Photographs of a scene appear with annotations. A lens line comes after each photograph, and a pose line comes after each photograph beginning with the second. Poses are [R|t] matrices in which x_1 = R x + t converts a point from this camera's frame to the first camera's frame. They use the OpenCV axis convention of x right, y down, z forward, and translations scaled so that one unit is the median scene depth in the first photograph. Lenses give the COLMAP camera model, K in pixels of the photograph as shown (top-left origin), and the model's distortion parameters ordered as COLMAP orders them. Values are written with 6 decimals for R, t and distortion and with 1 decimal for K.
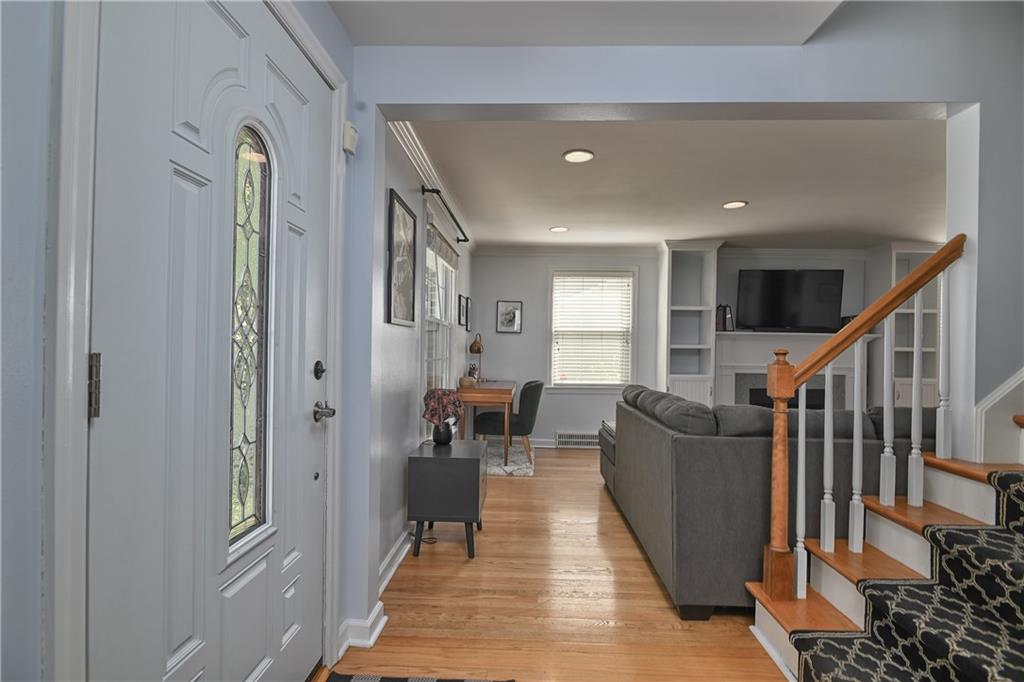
lens RADIAL K [[482.7, 0, 510.0], [0, 482.7, 342.8], [0, 0, 1]] dist [-0.007437, -0.001521]
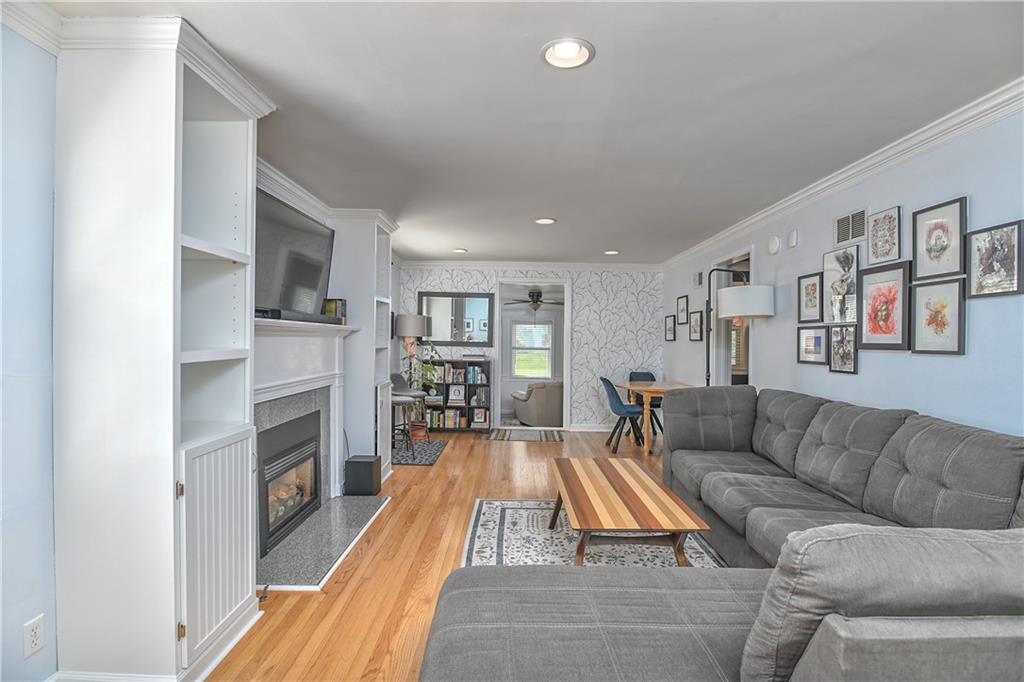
lens RADIAL K [[482.7, 0, 512.6], [0, 482.7, 343.9], [0, 0, 1]] dist [-0.007437, -0.001521]
pose [[-0.031702, -0.028574, 0.999089, -0.000909], [-0.015145, 0.999490, 0.028105, -0.014351], [-0.999383, -0.014241, -0.032118, 0.756514]]
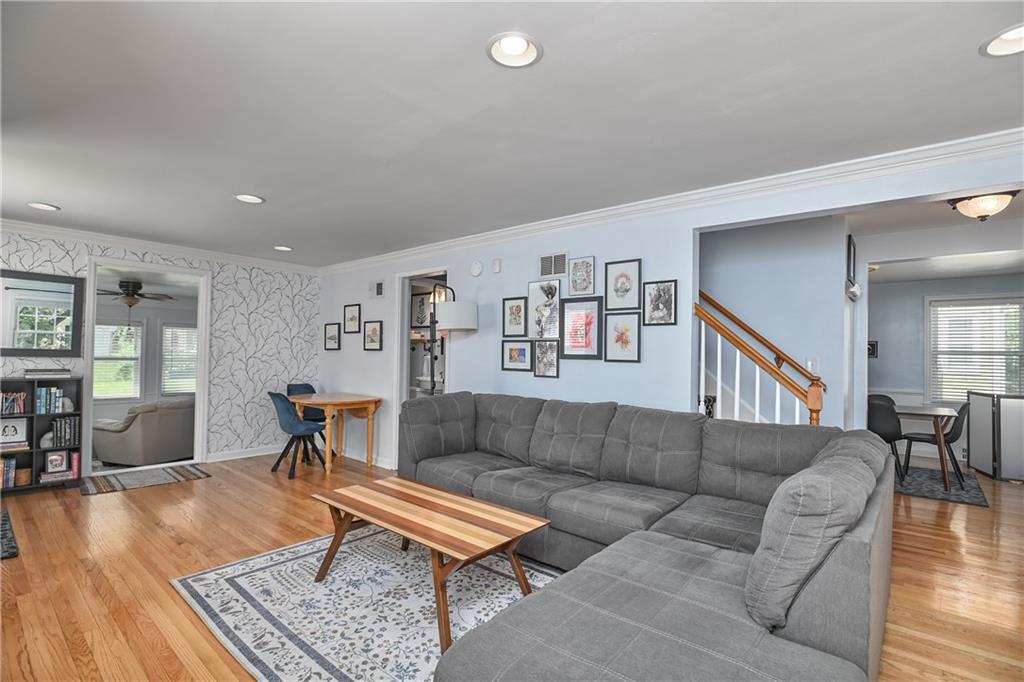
lens RADIAL K [[482.7, 0, 510.1], [0, 482.7, 343.7], [0, 0, 1]] dist [-0.007437, -0.001521]
pose [[-0.778523, -0.020462, 0.627282, 0.136108], [-0.034869, 0.999335, -0.010678, -0.011226], [-0.626647, -0.030186, -0.778719, 0.950148]]
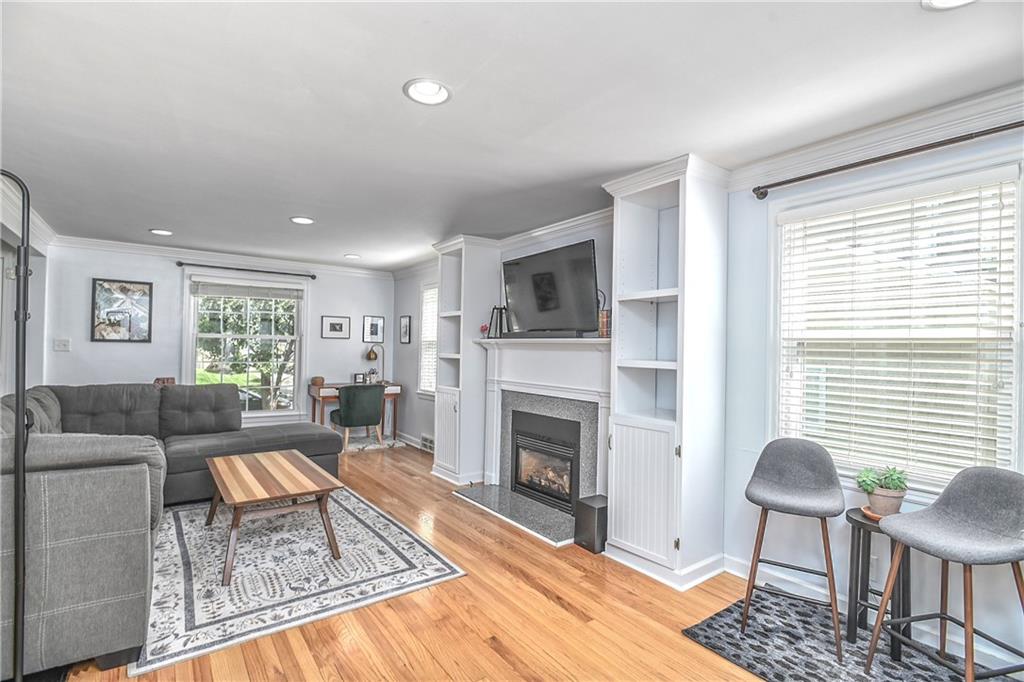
lens RADIAL K [[482.7, 0, 511.3], [0, 482.7, 342.9], [0, 0, 1]] dist [-0.007437, -0.001521]
pose [[0.617643, -0.014952, -0.786317, 1.123169], [-0.005446, 0.999714, -0.023288, 0.003357], [0.786440, 0.018666, 0.617384, 0.506033]]
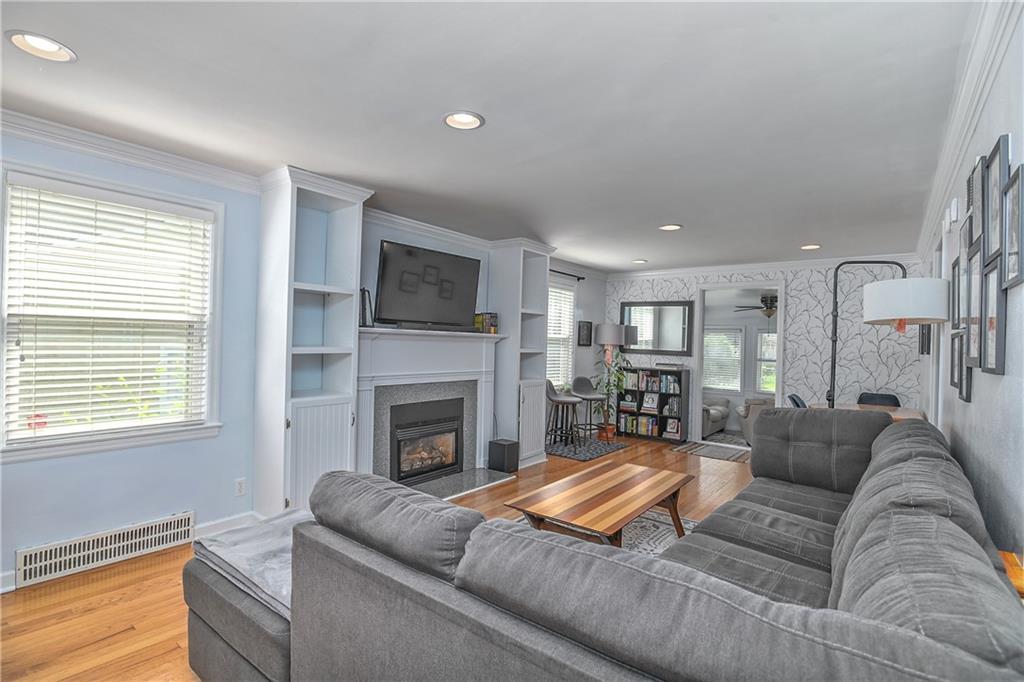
lens RADIAL K [[481.8, 0, 513.4], [0, 481.8, 342.5], [0, 0, 1]] dist [-0.009672, -0.000997]
pose [[0.590037, -0.002184, 0.807373, 0.017498], [-0.018856, 0.999686, 0.016485, -0.016711], [-0.807156, -0.024951, 0.589811, 0.420706]]
